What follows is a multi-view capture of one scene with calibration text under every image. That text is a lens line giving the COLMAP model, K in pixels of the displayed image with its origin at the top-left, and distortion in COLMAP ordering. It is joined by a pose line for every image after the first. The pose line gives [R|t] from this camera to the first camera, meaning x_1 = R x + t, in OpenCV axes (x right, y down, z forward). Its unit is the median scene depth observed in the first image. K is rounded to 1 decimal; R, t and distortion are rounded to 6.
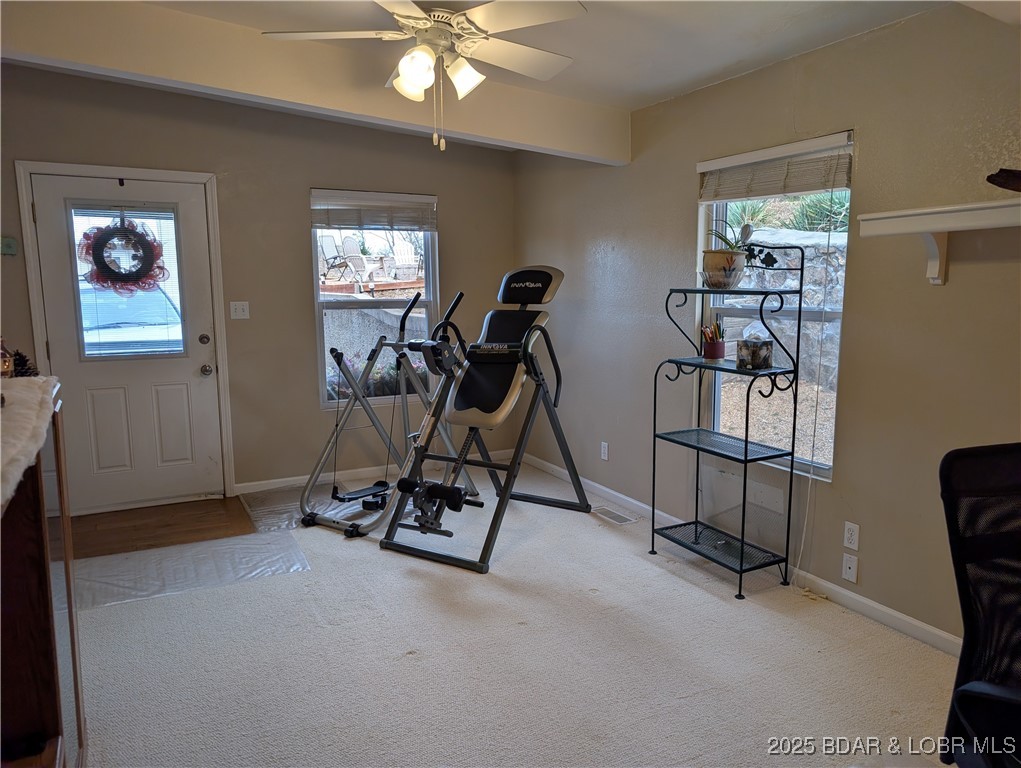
lens RADIAL K [[730.4, 0, 510.7], [0, 730.4, 382.6], [0, 0, 1]] dist [0.020743, -0.000065]
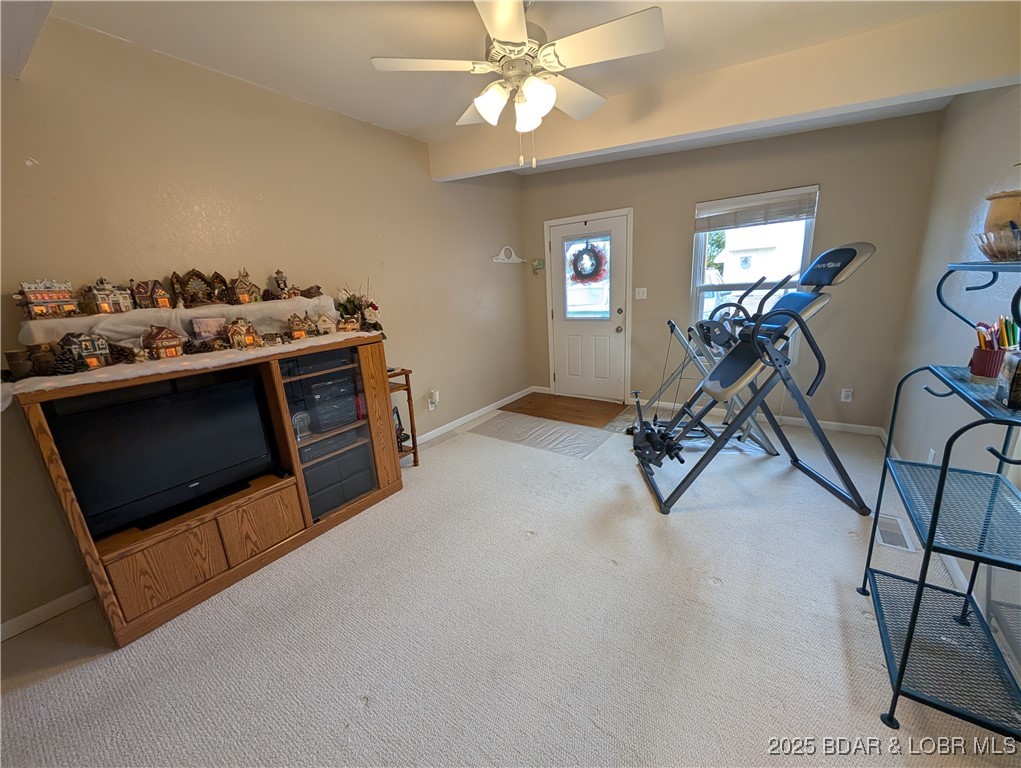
lens RADIAL K [[386.3, 0, 513.4], [0, 386.3, 381.2], [0, 0, 1]] dist [0.001677, -0.000036]
pose [[0.454641, 0.191728, -0.869794, 0.297500], [-0.066694, 0.981143, 0.181411, -0.047915], [0.888174, -0.024467, 0.458855, 0.381837]]
